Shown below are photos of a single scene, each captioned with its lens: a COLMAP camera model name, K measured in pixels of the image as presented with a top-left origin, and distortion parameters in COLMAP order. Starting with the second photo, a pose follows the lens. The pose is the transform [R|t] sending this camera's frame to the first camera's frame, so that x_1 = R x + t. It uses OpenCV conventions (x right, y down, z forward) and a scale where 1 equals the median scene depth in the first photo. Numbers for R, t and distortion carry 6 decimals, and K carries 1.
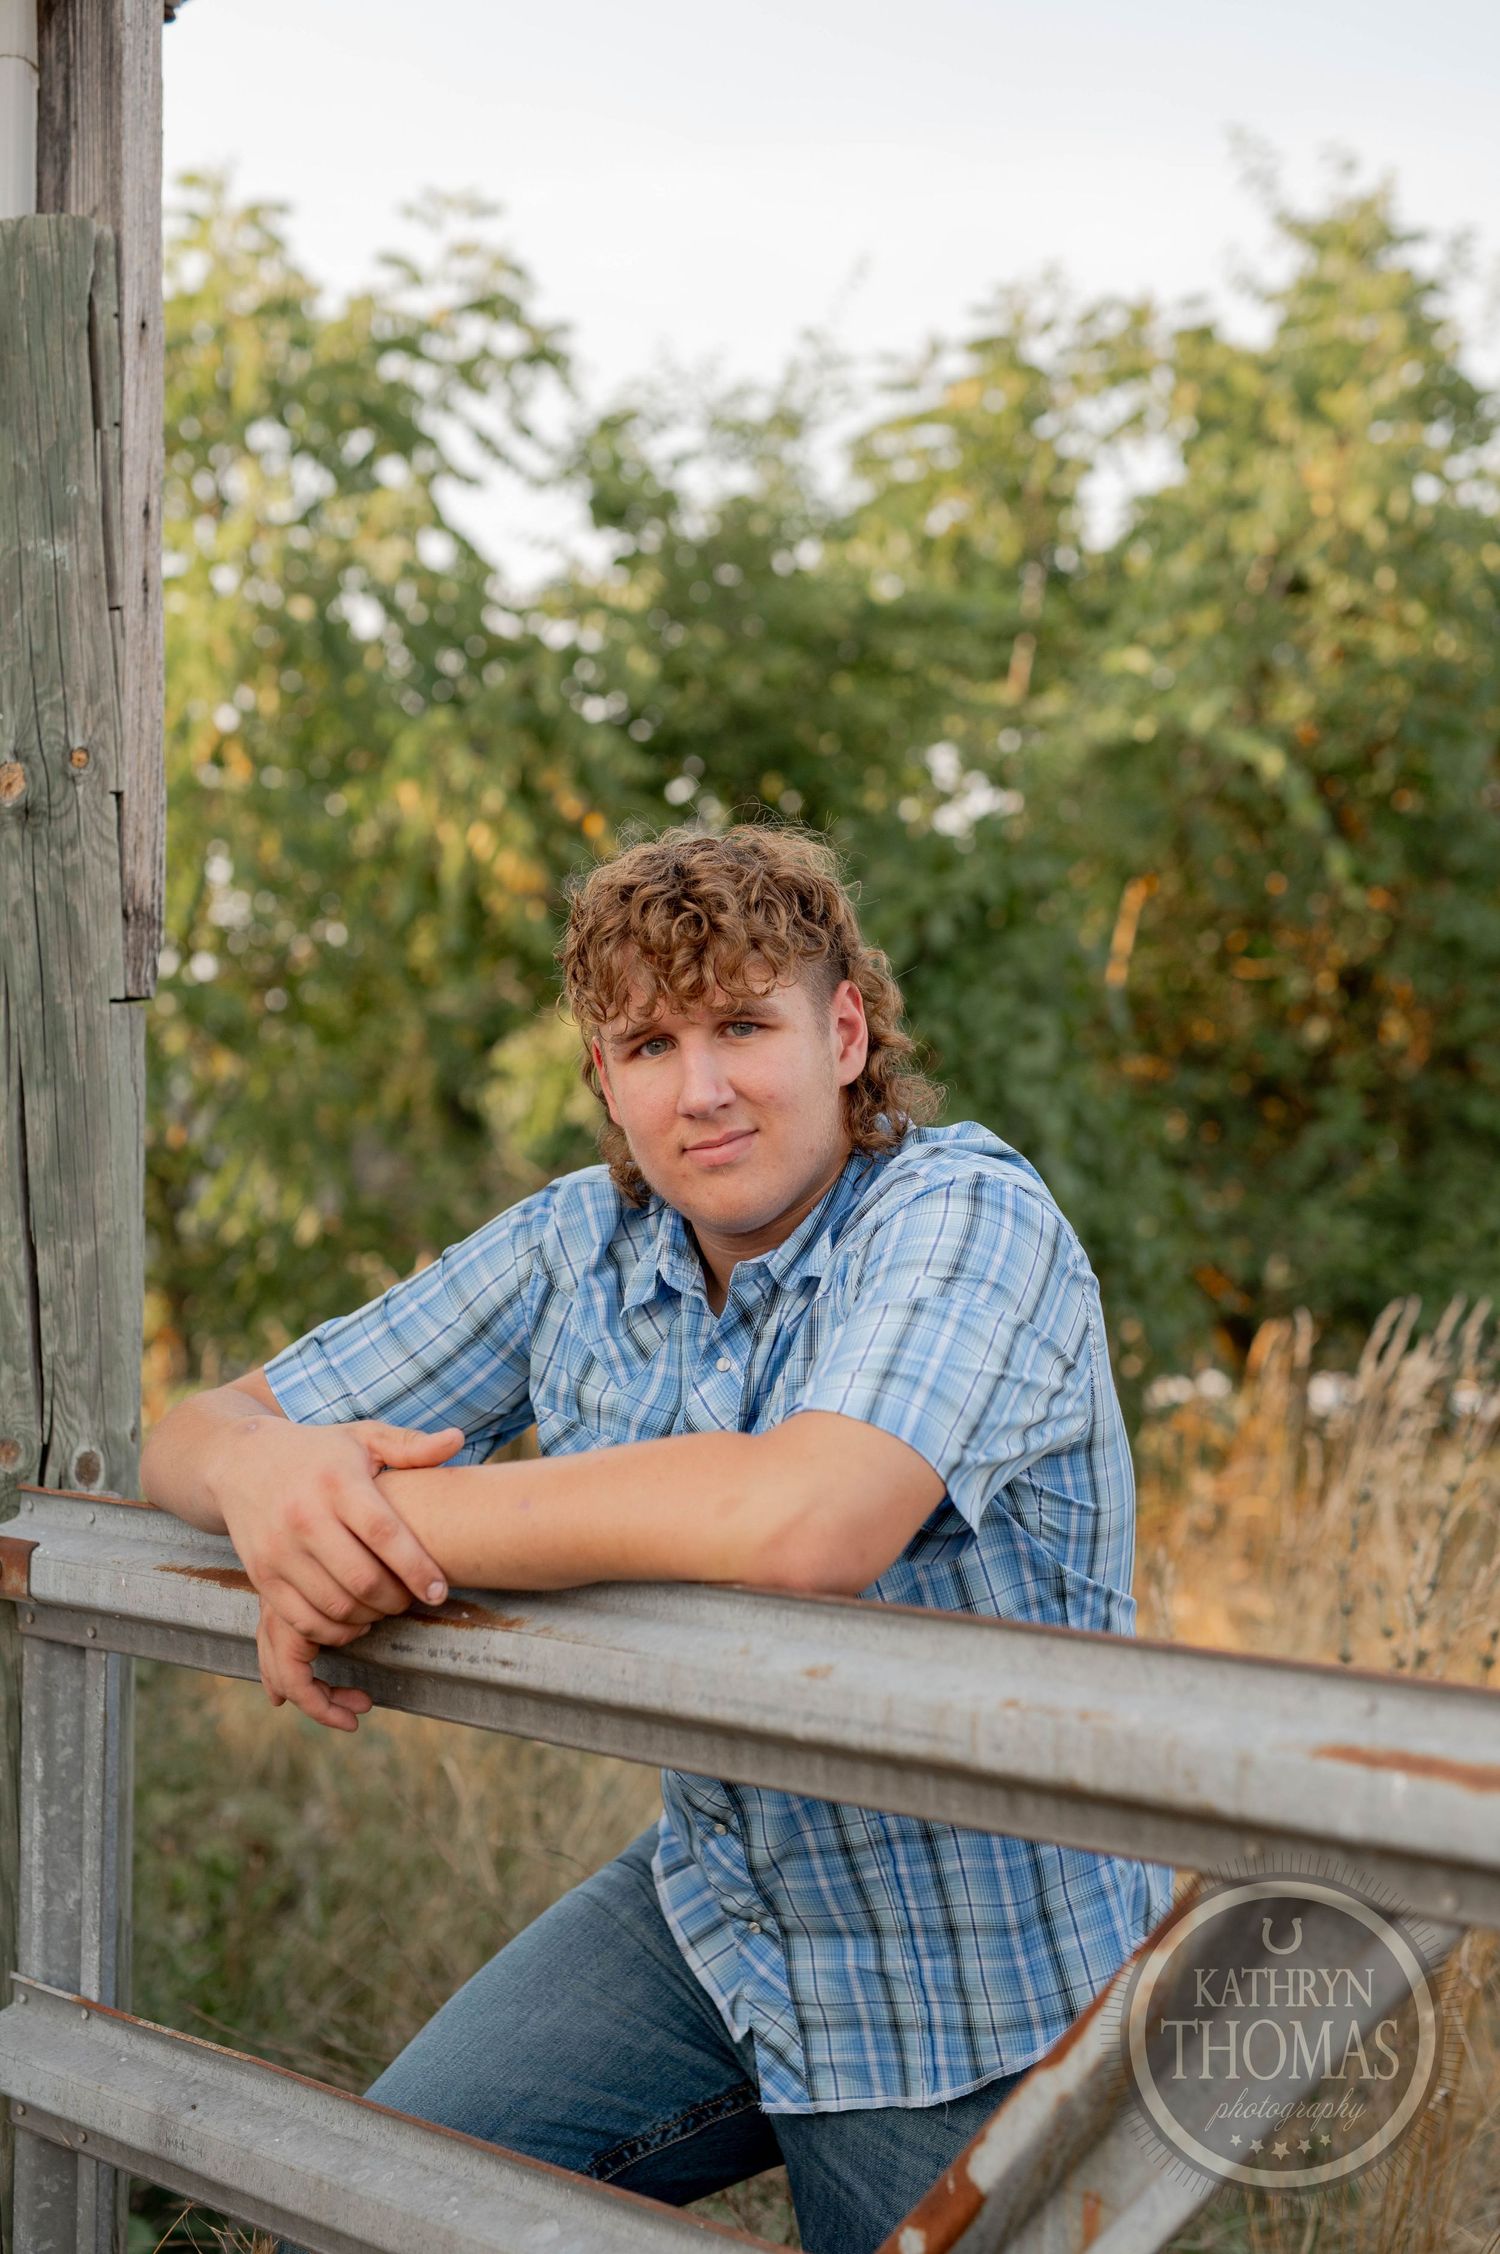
lens RADIAL K [[3165.1, 0, 748.6], [0, 3165.1, 1121.1], [0, 0, 1]] dist [-0.006959, 0.016455]
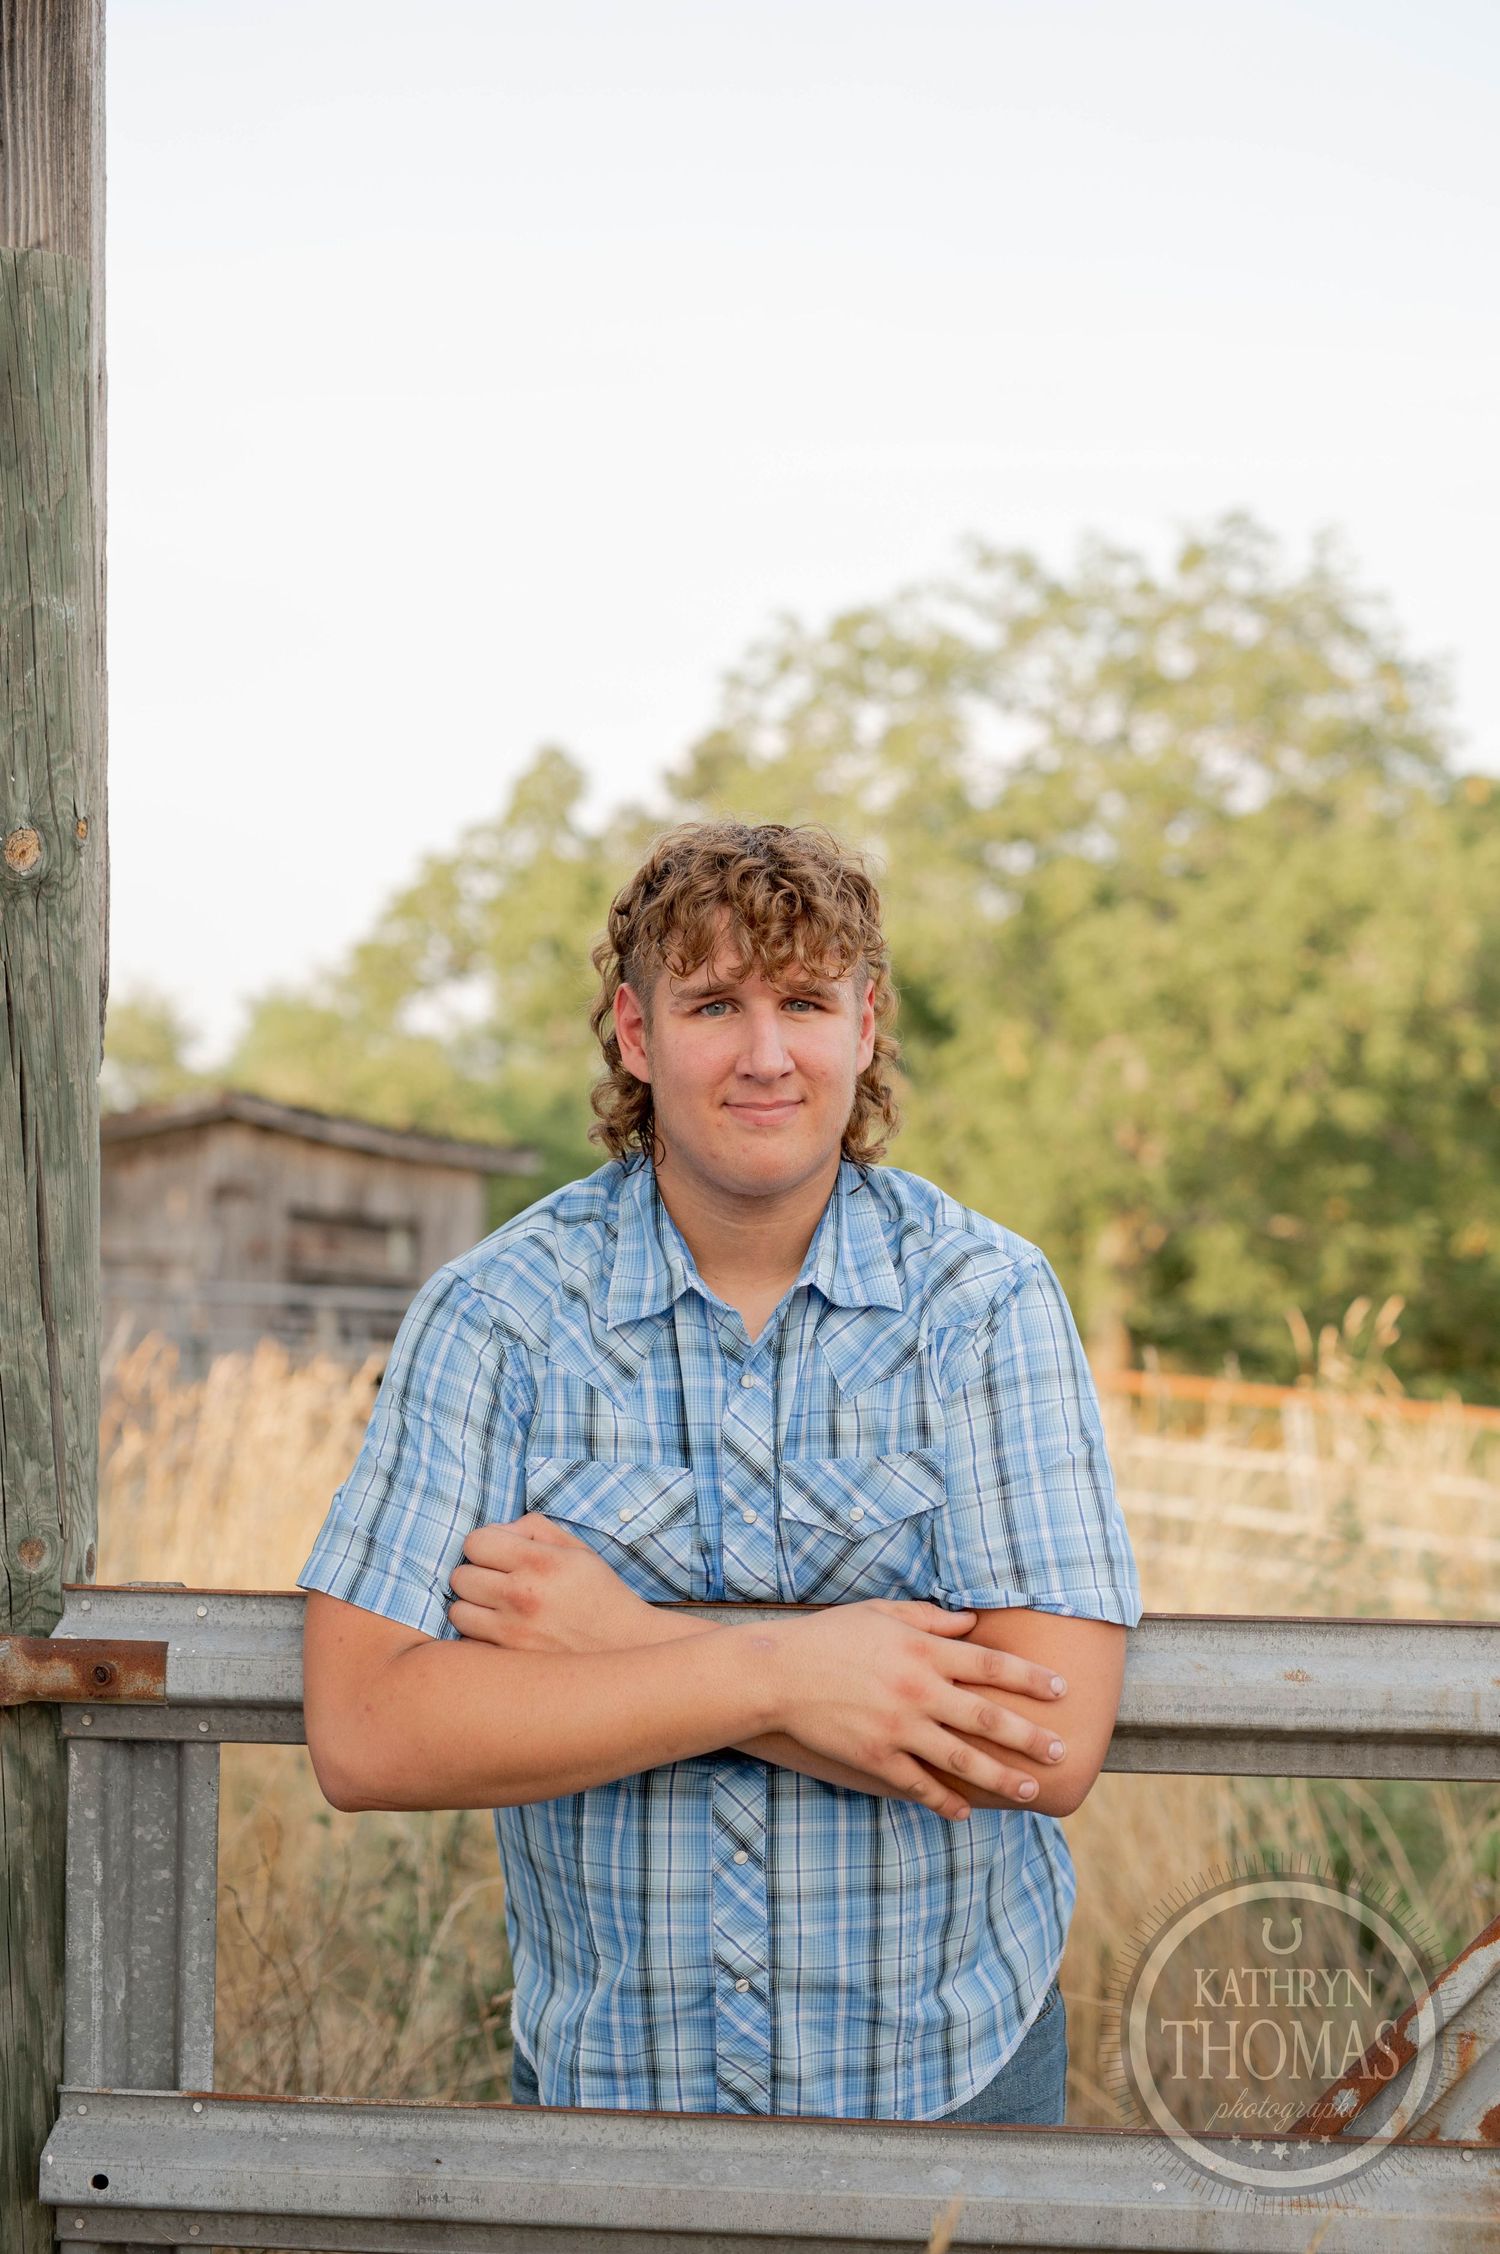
lens RADIAL K [[3165.1, 0, 748.6], [0, 3165.1, 1121.1], [0, 0, 1]] dist [-0.006959, 0.016455]
pose [[0.736511, 0.004627, 0.676410, -0.716223], [-0.026378, 0.999412, 0.021885, -0.052144], [-0.675911, -0.033961, 0.736200, 0.149439]]
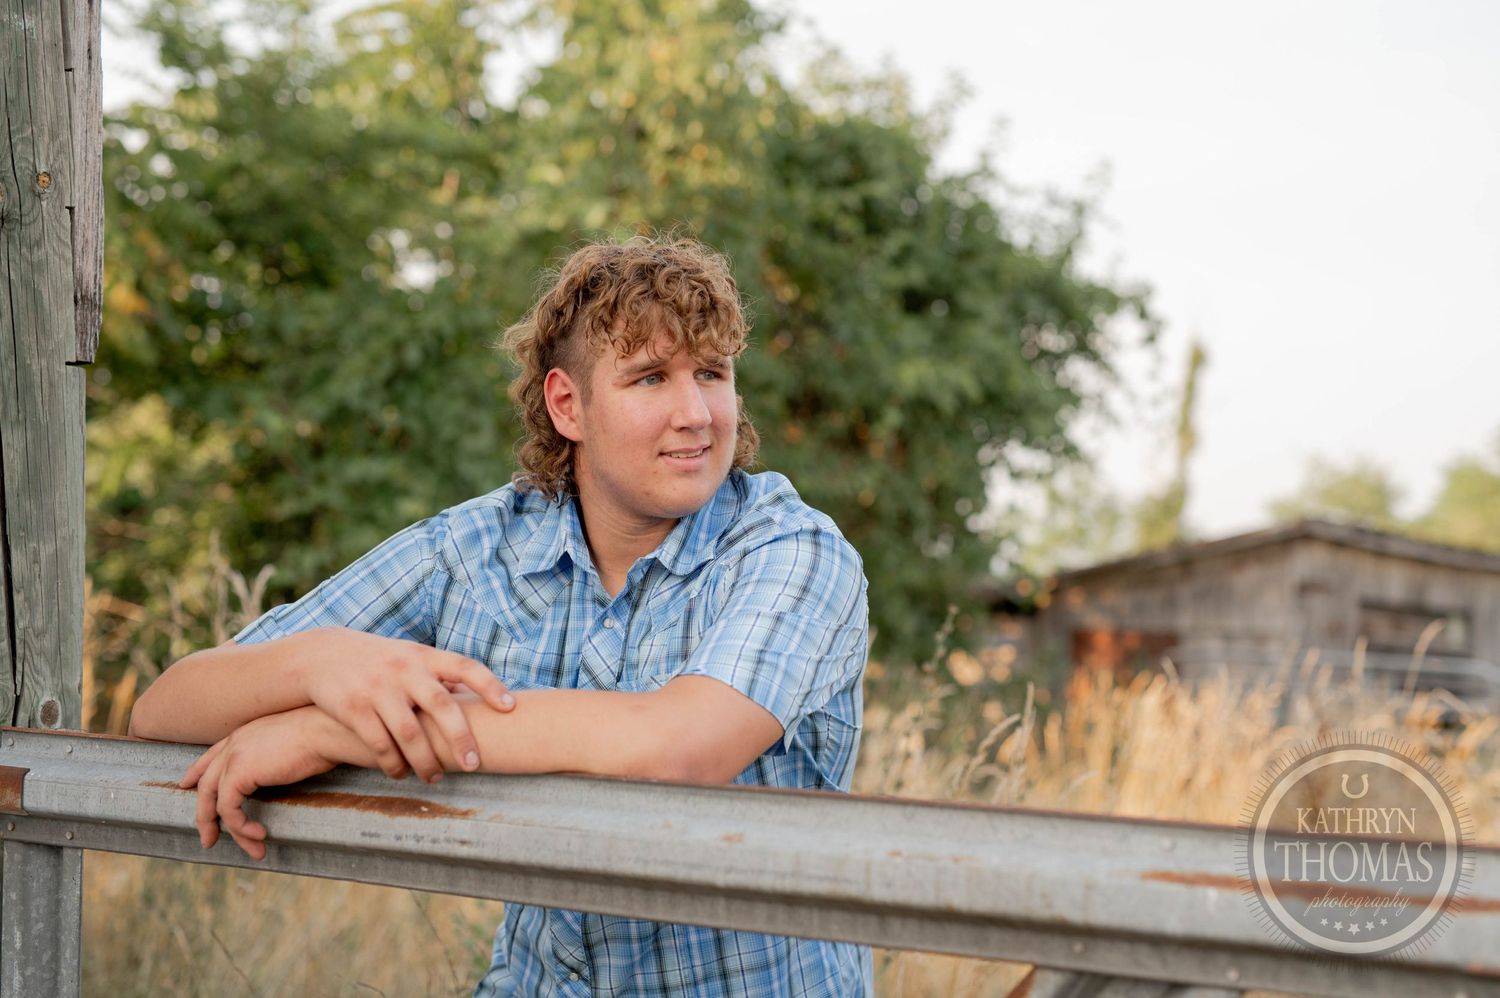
lens RADIAL K [[2115.4, 0, 750.0], [0, 2115.4, 499.0], [0, 0, 1]] dist [-0.018087, 0.069507]
pose [[0.968214, 0.006441, 0.250040, -0.145589], [-0.007106, 0.999973, 0.001757, 0.015686], [-0.250022, -0.003478, 0.968234, 0.064735]]
